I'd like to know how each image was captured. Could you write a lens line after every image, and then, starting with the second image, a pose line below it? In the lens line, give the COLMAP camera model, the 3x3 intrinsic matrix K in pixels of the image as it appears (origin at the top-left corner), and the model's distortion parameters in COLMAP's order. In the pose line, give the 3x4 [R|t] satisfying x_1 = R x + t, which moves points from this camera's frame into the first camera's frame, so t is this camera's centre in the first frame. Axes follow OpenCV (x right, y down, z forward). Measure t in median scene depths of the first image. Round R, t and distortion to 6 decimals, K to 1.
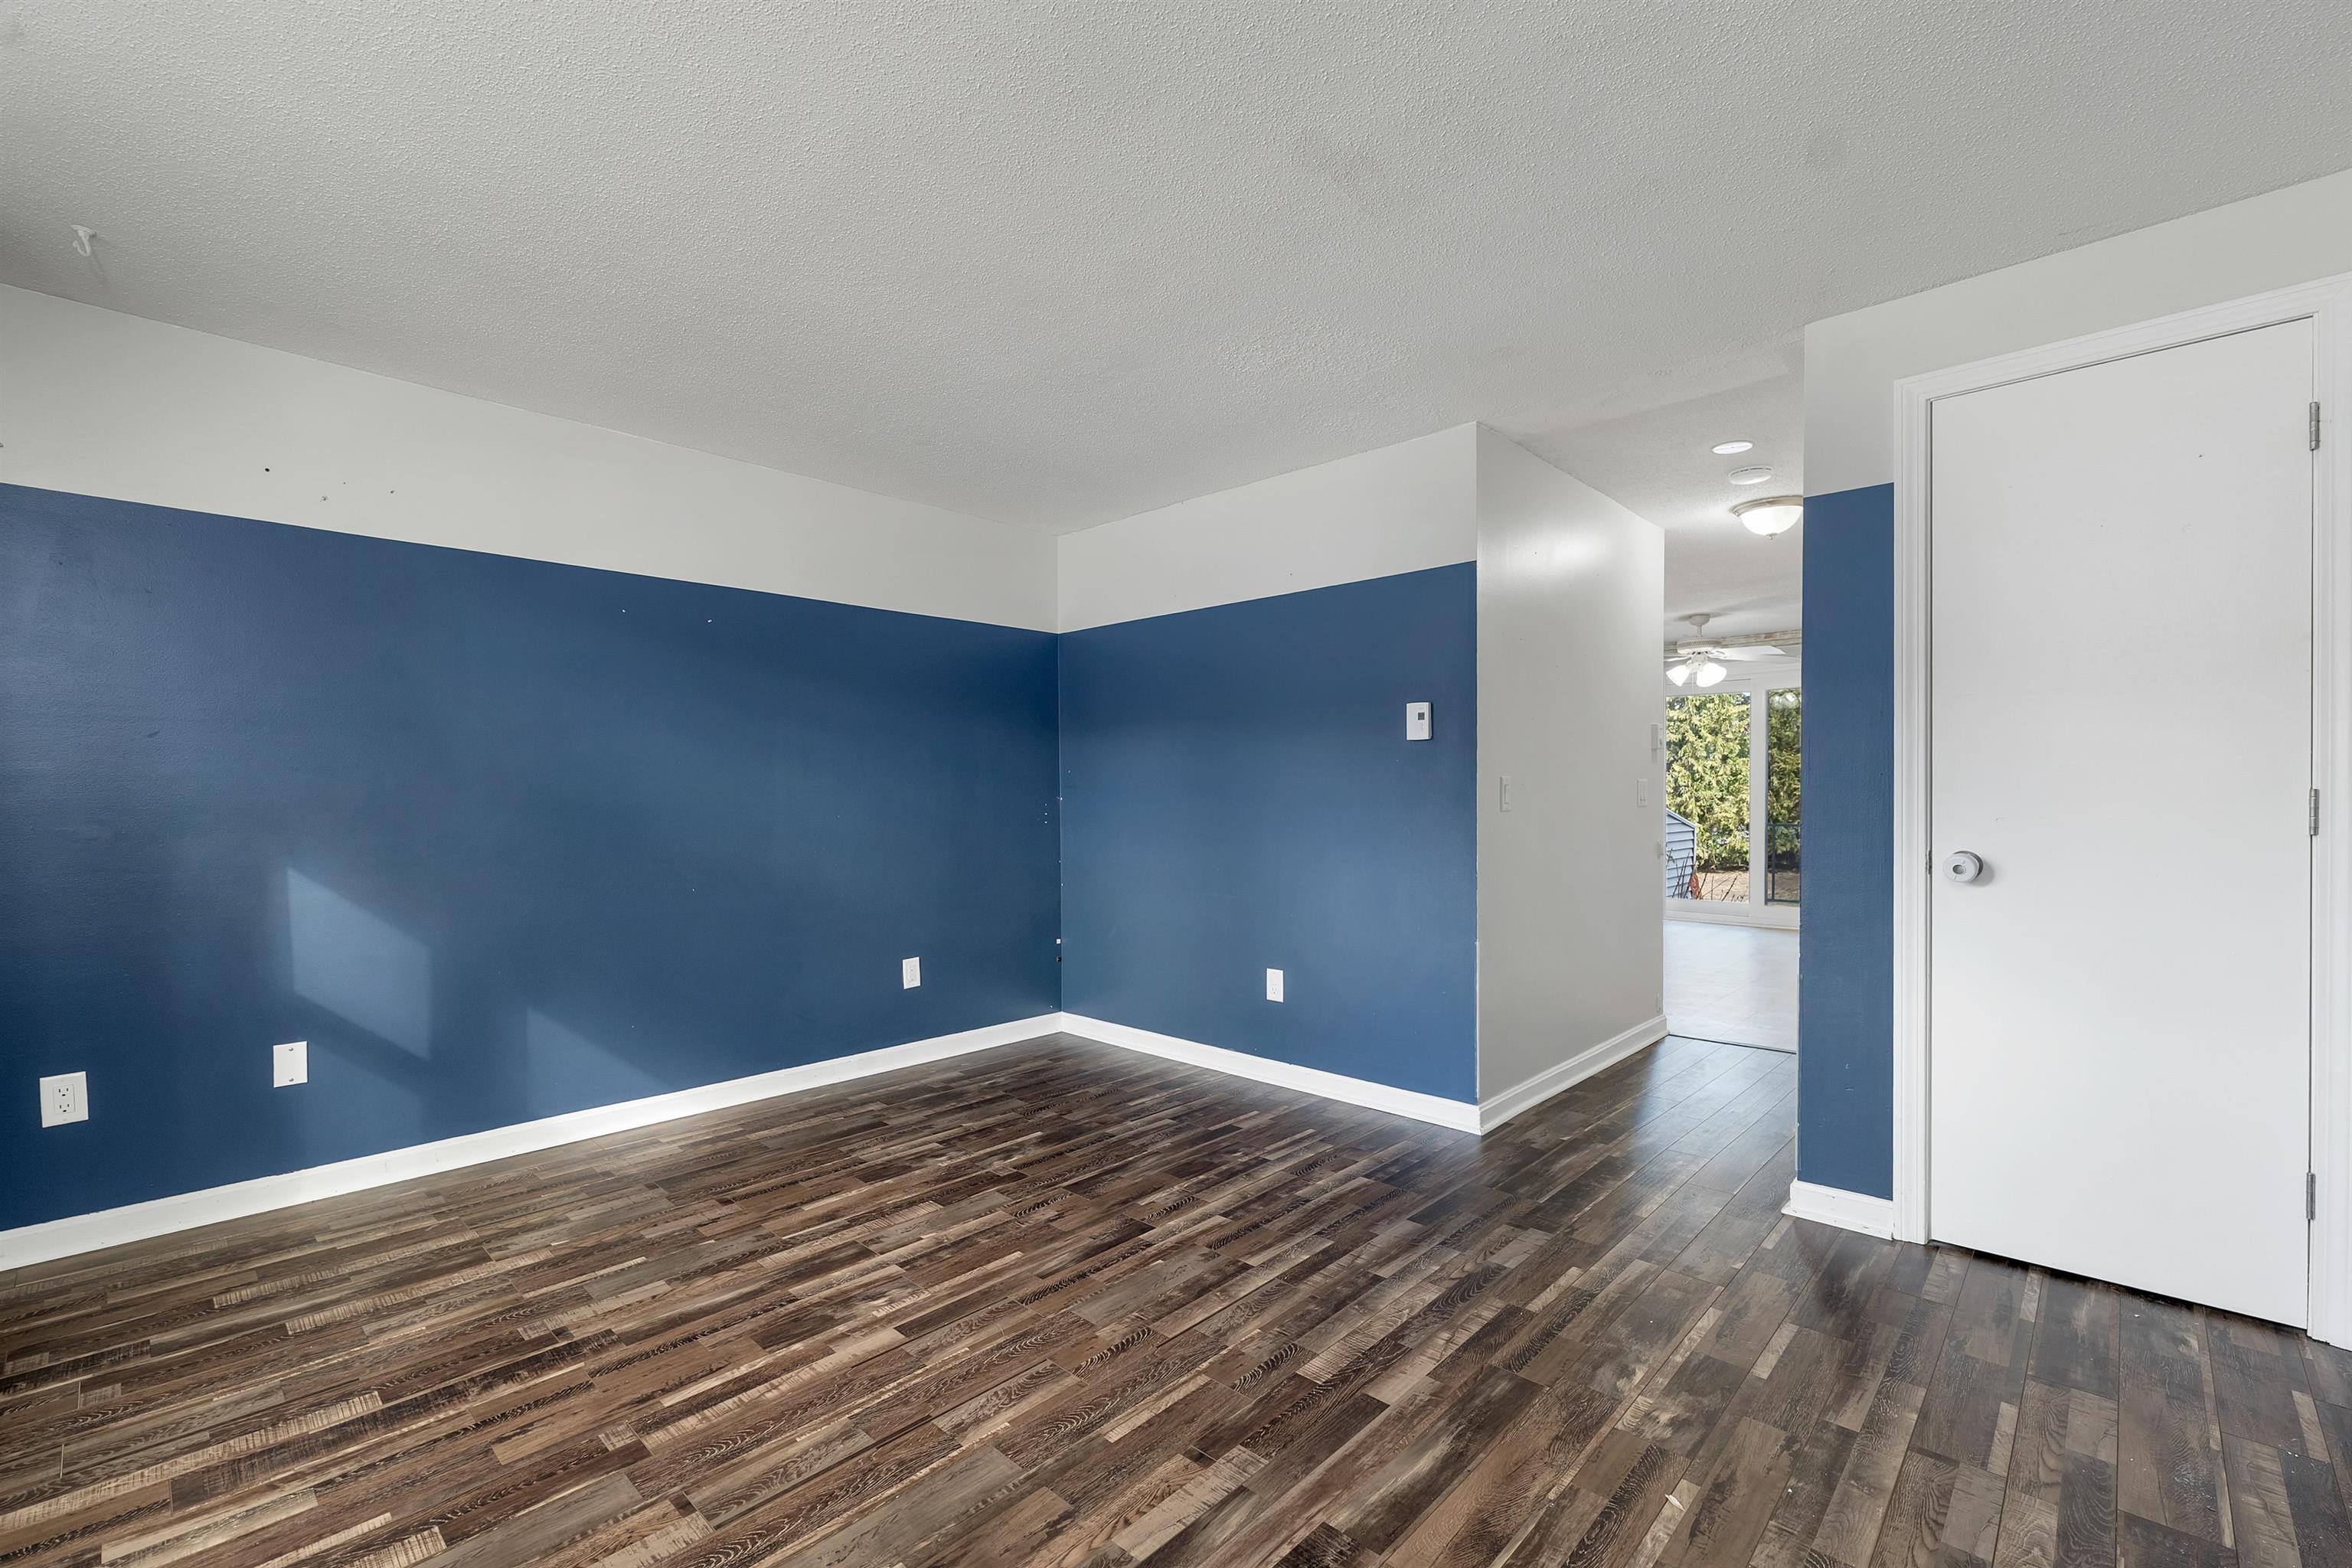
lens RADIAL K [[969.8, 0, 1185.9], [0, 969.8, 793.1], [0, 0, 1]] dist [-0.000268, -0.000096]
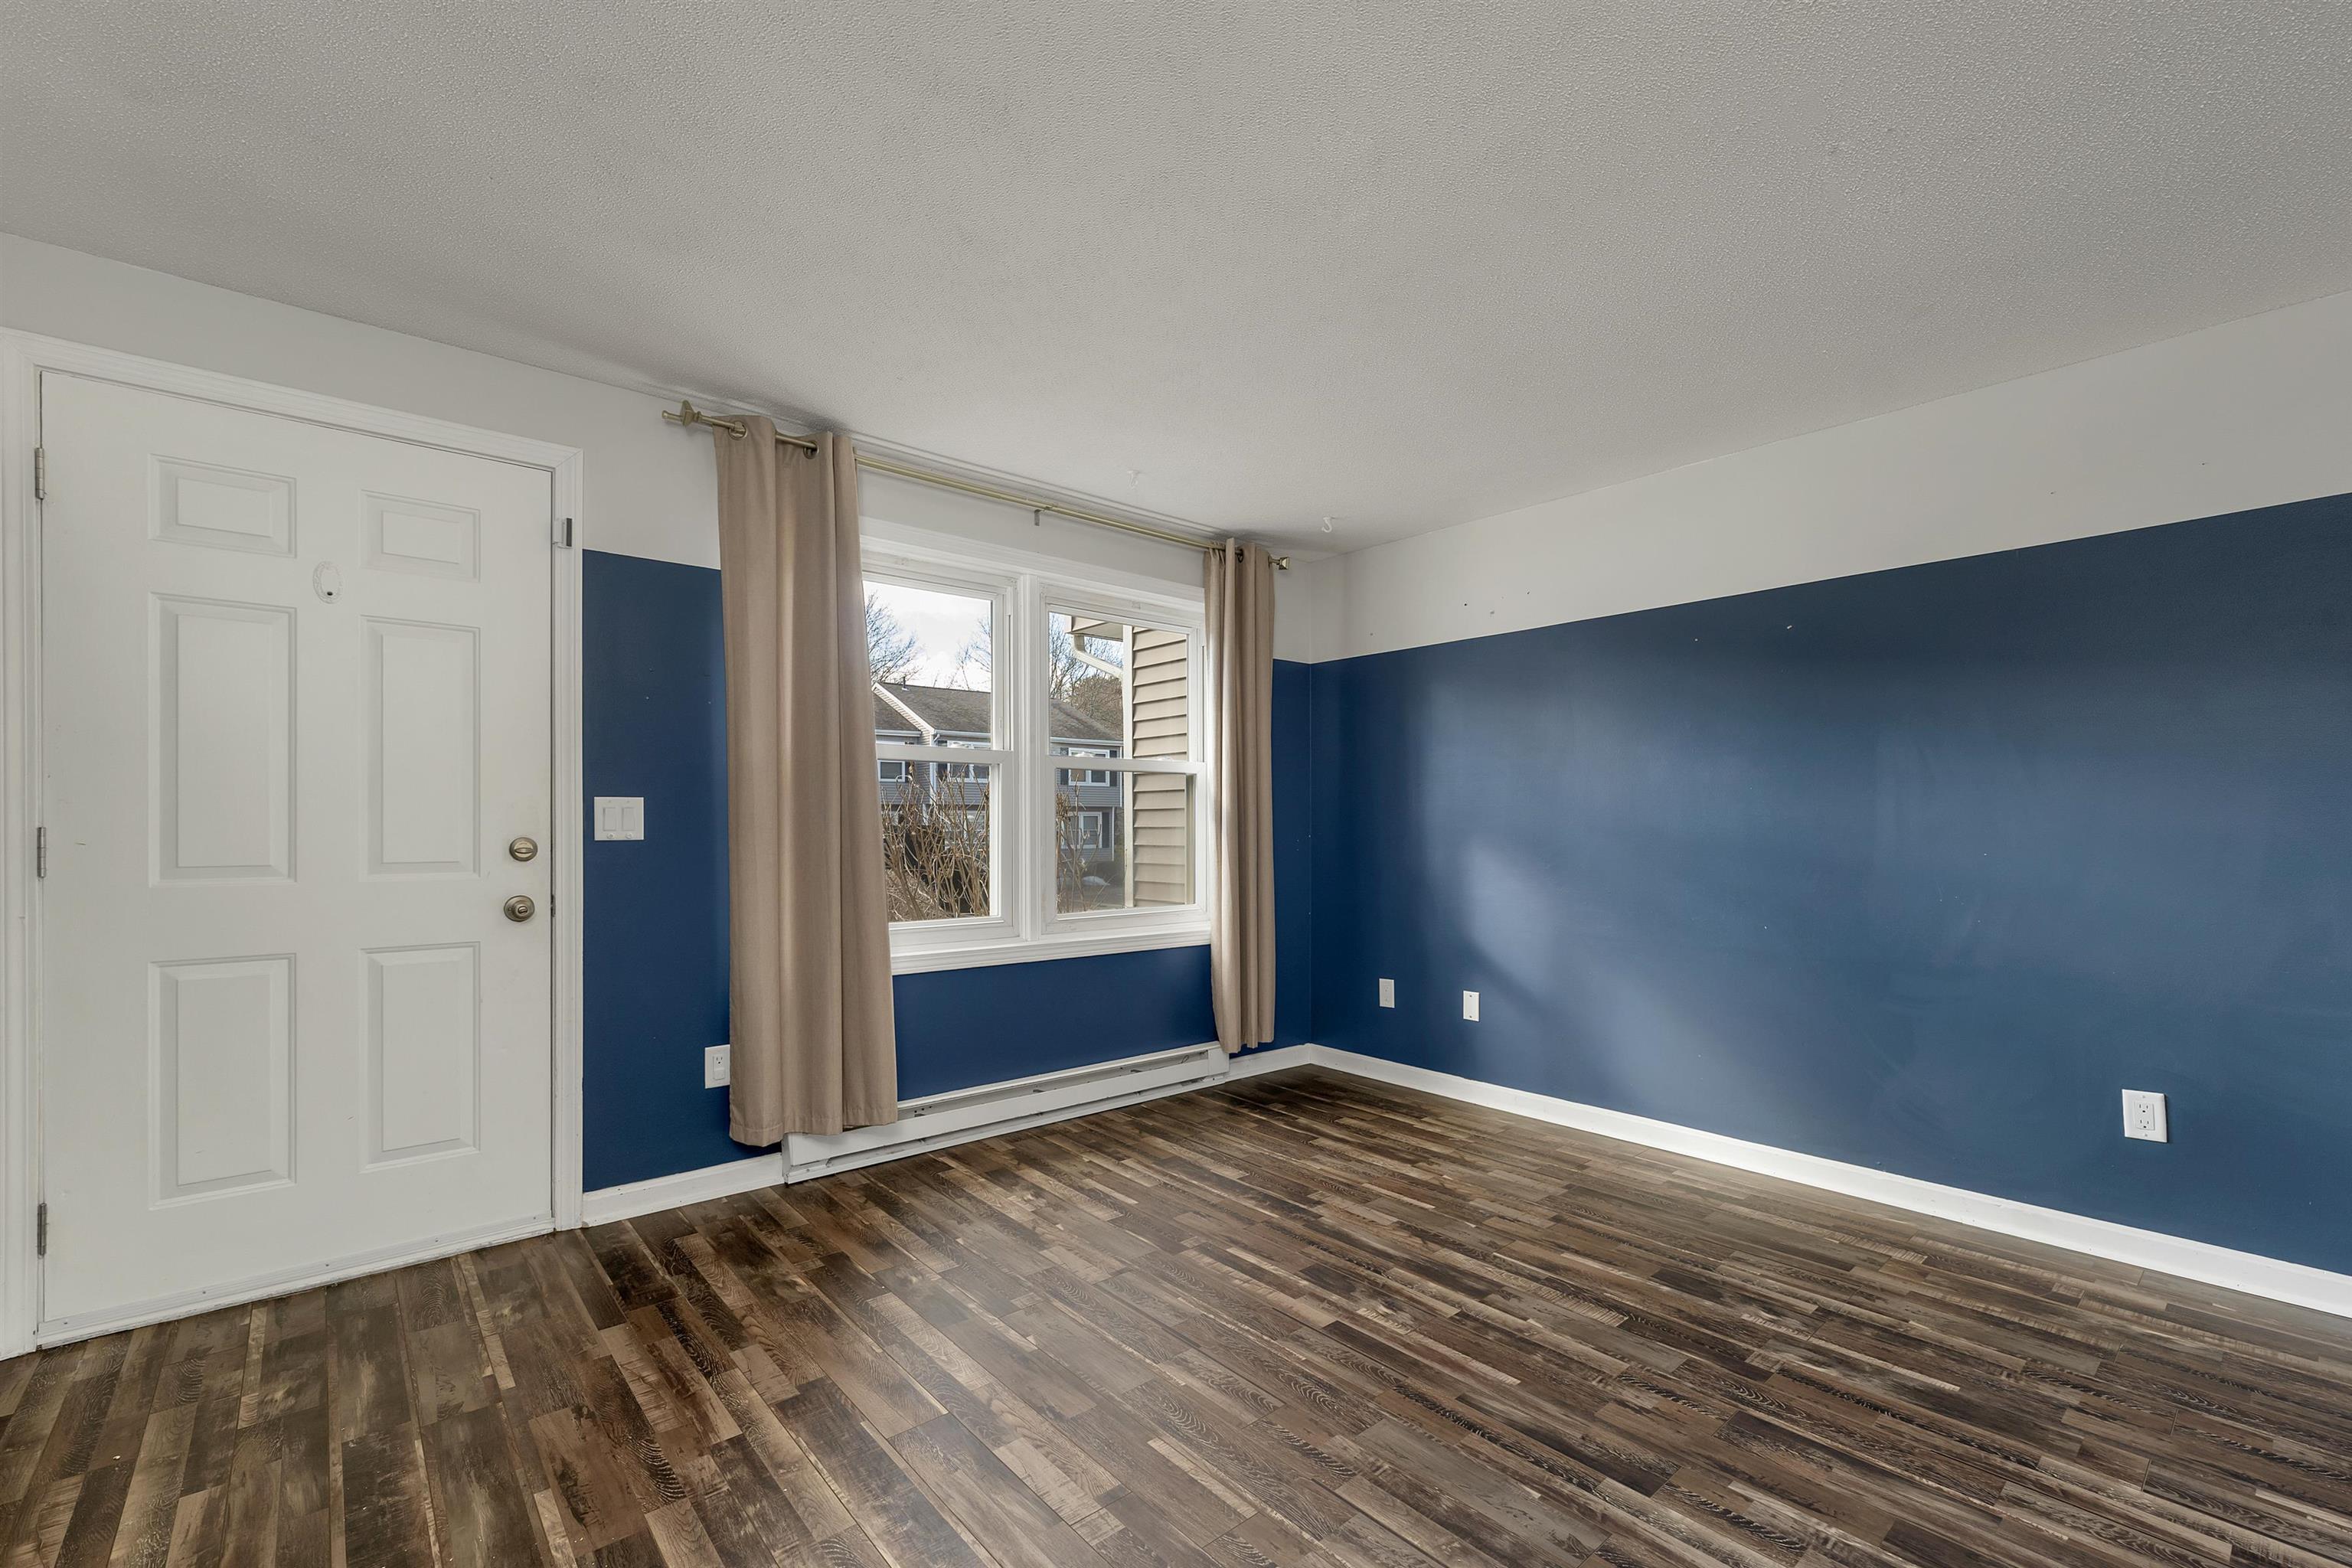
lens RADIAL K [[998.1, 0, 1170.8], [0, 998.1, 830.3], [0, 0, 1]] dist [-0.000102, -0.000033]
pose [[-0.096228, 0.011542, -0.995292, 0.658870], [0.000256, 0.999933, 0.011571, -0.000039], [0.995359, 0.000858, -0.096224, 0.757726]]
